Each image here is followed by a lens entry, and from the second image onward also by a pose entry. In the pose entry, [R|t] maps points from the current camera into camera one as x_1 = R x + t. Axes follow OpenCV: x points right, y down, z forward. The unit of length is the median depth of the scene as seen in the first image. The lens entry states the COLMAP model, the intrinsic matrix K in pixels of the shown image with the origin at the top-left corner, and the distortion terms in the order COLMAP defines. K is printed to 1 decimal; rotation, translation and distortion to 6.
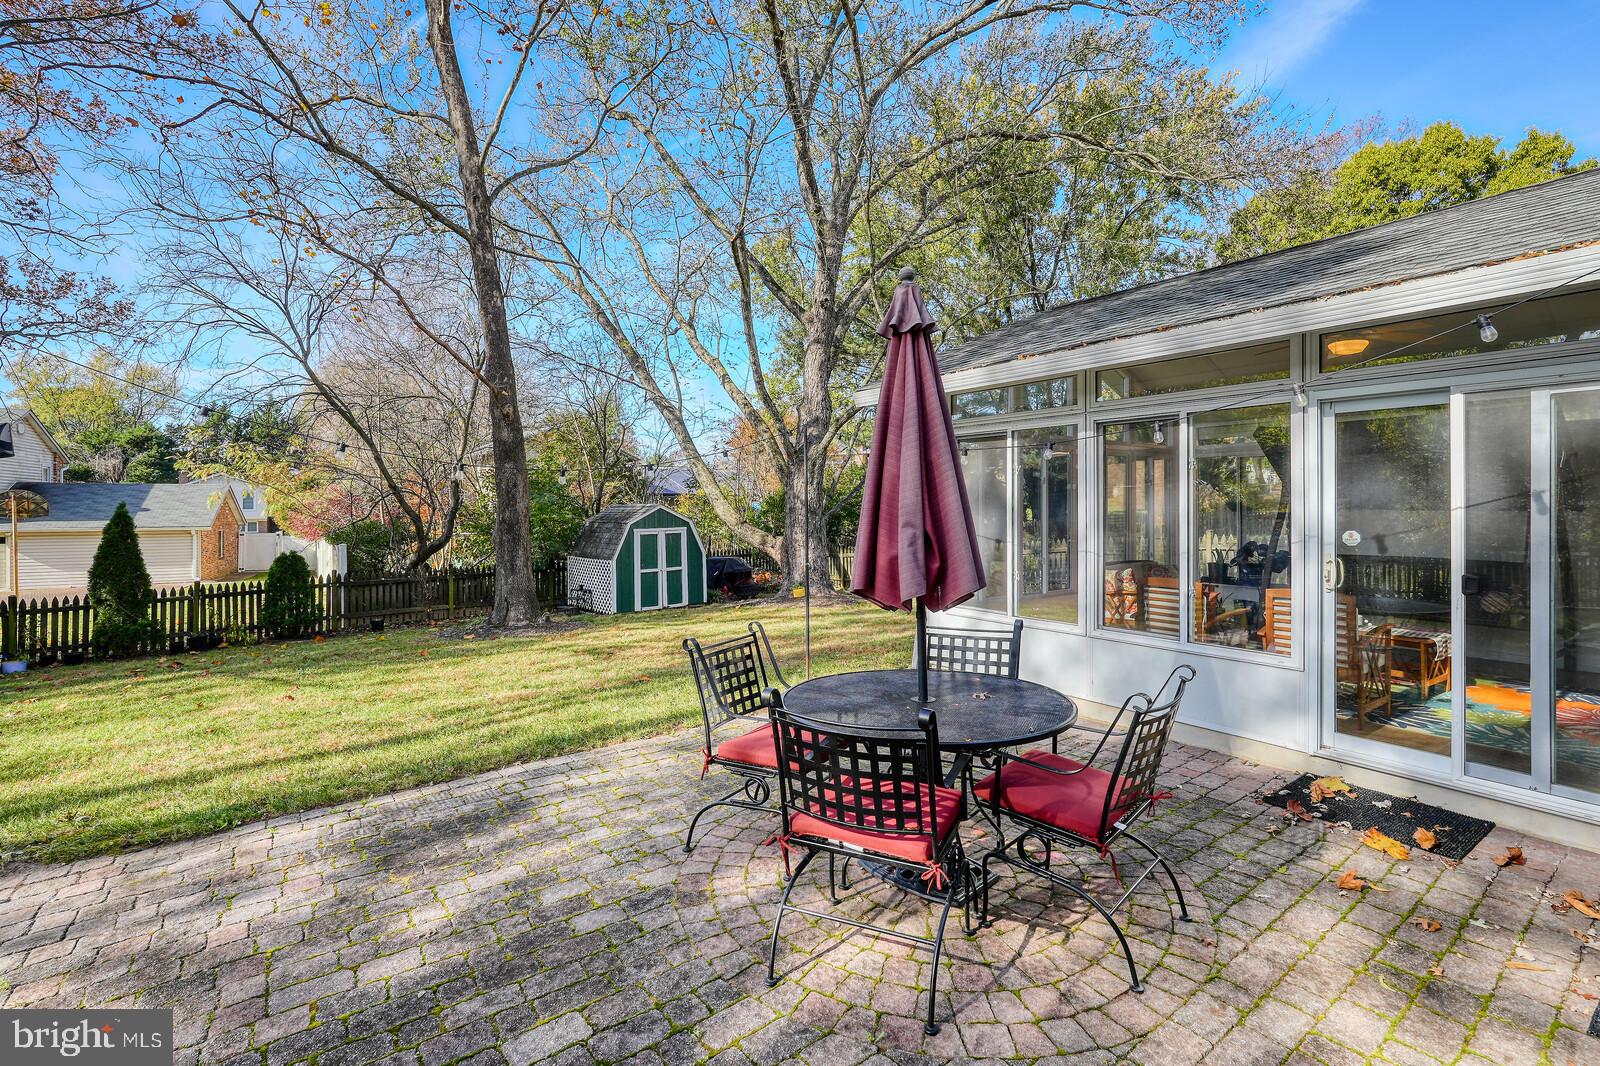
lens RADIAL K [[730.7, 0, 797.4], [0, 730.7, 500.3], [0, 0, 1]] dist [-0.001106, 0.003593]
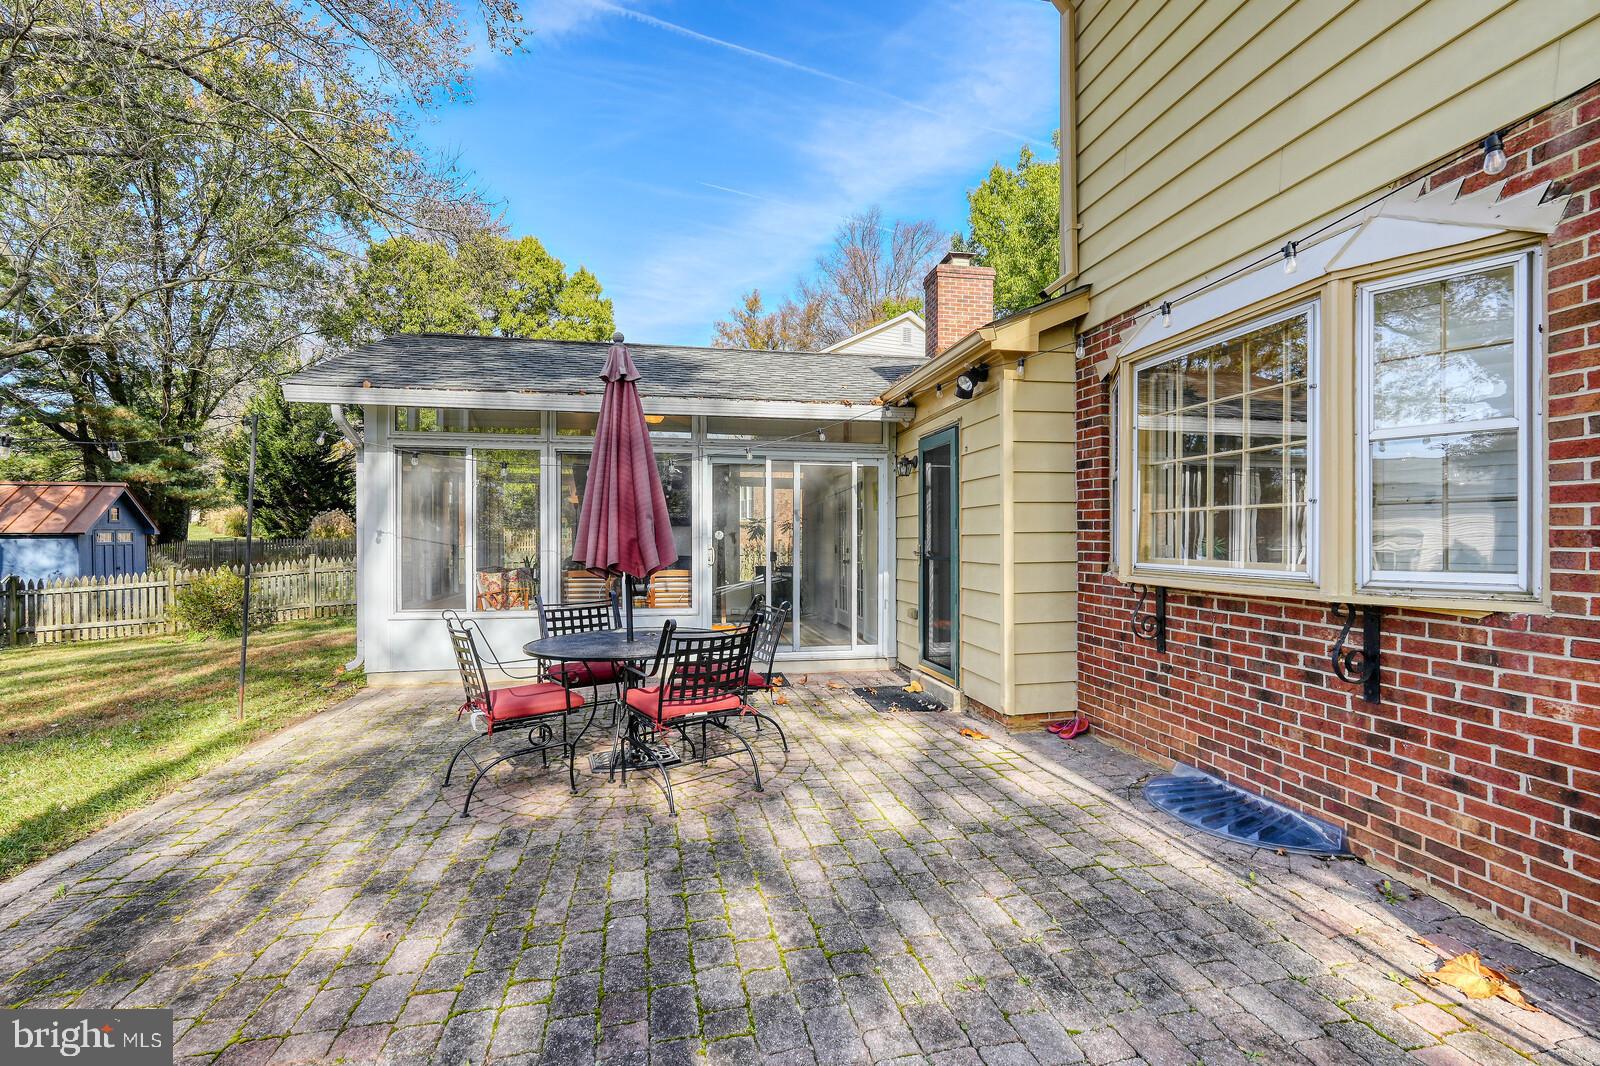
lens RADIAL K [[730.7, 0, 797.2], [0, 730.7, 536.6], [0, 0, 1]] dist [-0.001106, 0.003593]
pose [[0.426232, -0.001492, 0.904612, -0.579499], [-0.010110, 0.999928, 0.006413, 0.032883], [-0.904557, -0.011879, 0.426187, 0.060876]]
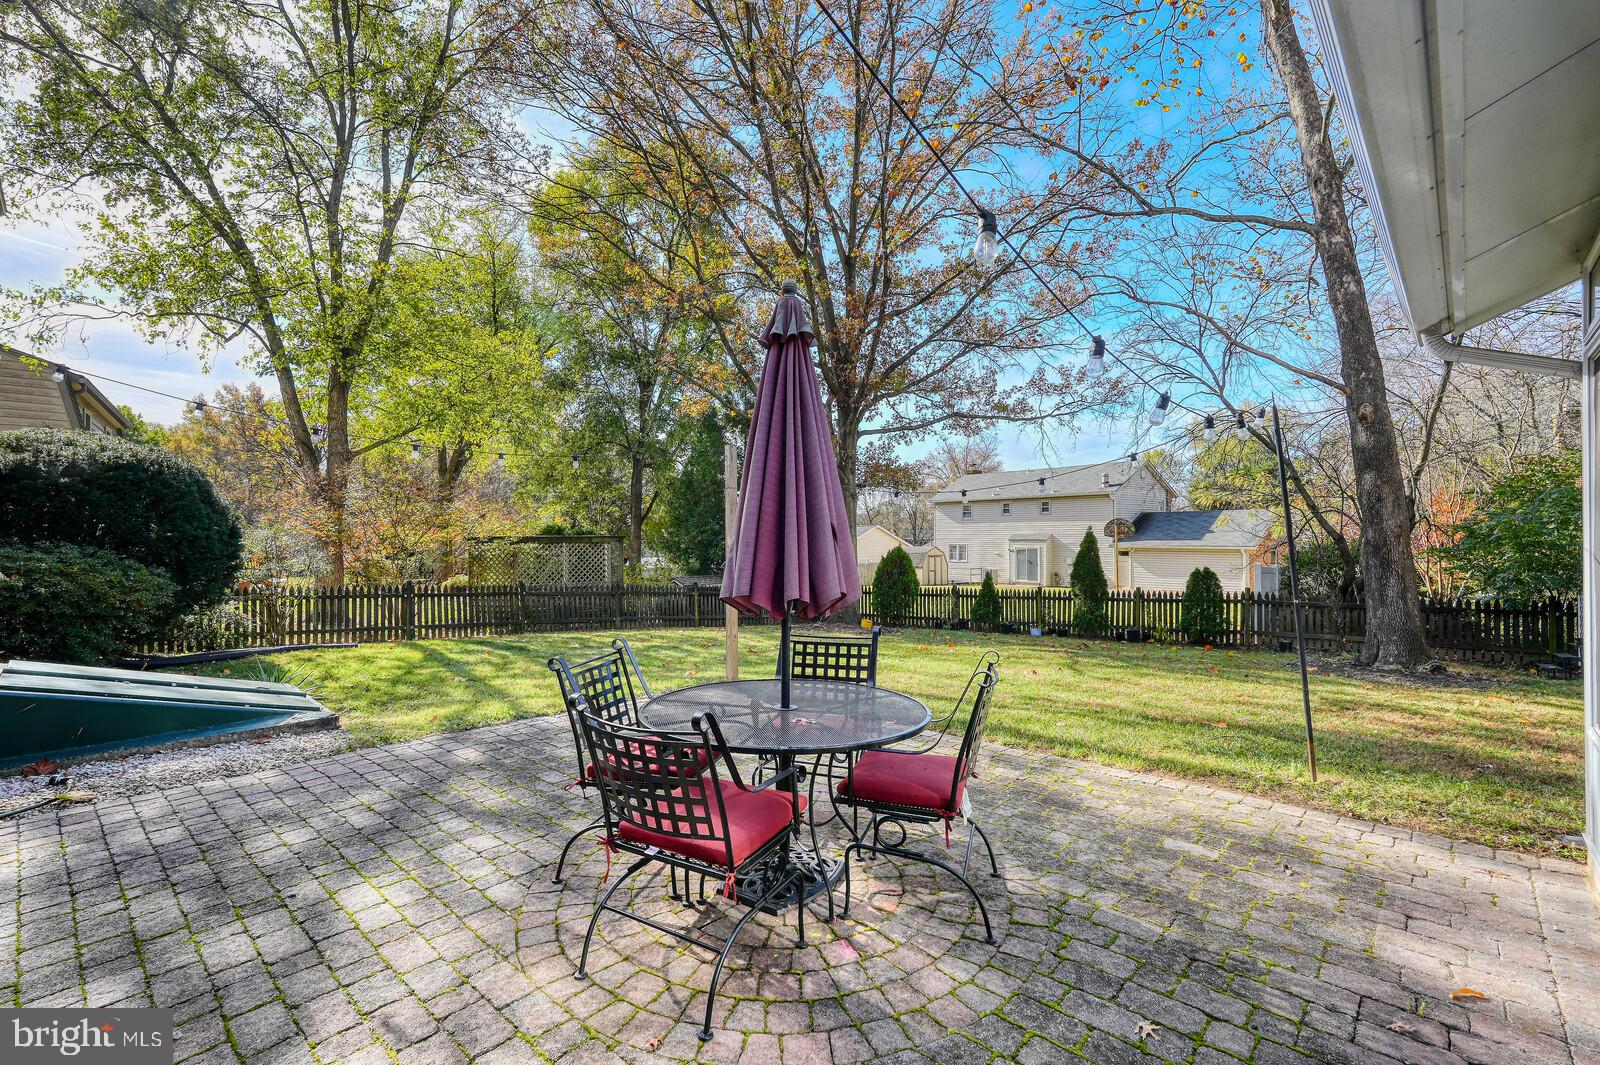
lens RADIAL K [[706.8, 0, 801.6], [0, 706.8, 533.0], [0, 0, 1]] dist [-0.014339, -0.000122]
pose [[0.182412, -0.003249, -0.983217, 0.666199], [0.015389, 0.999881, -0.000449, 0.020064], [0.983102, -0.015049, 0.182441, 0.502477]]
